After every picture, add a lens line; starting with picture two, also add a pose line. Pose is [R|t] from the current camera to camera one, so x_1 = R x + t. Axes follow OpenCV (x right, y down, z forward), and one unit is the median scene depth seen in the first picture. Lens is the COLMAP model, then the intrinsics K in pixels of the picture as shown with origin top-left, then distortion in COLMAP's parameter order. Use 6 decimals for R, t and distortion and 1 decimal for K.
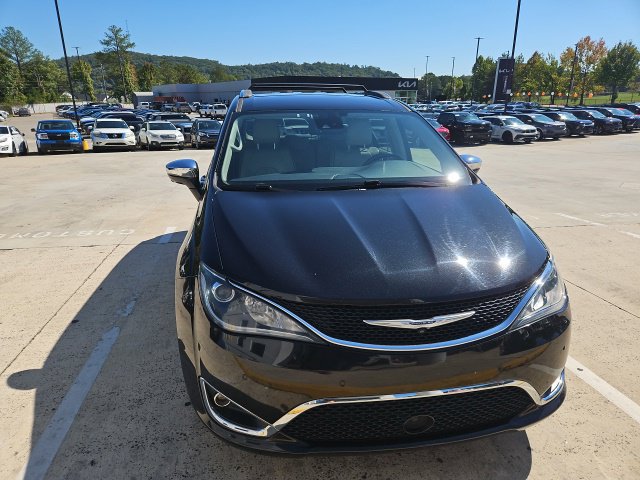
lens RADIAL K [[426.0, 0, 313.7], [0, 426.0, 240.3], [0, 0, 1]] dist [0.062830, -0.048155]
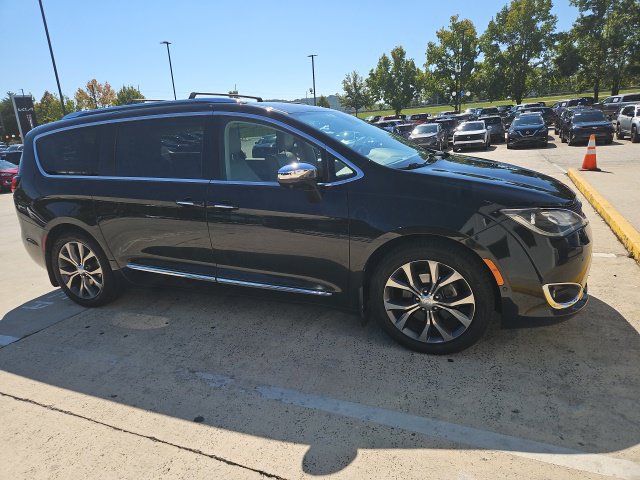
lens RADIAL K [[426.0, 0, 309.2], [0, 426.0, 235.1], [0, 0, 1]] dist [0.062830, -0.048155]
pose [[0.554670, -0.237609, 0.797423, -0.950266], [0.310987, 0.948106, 0.066193, -0.080893], [-0.771769, 0.211273, 0.599780, 0.405473]]
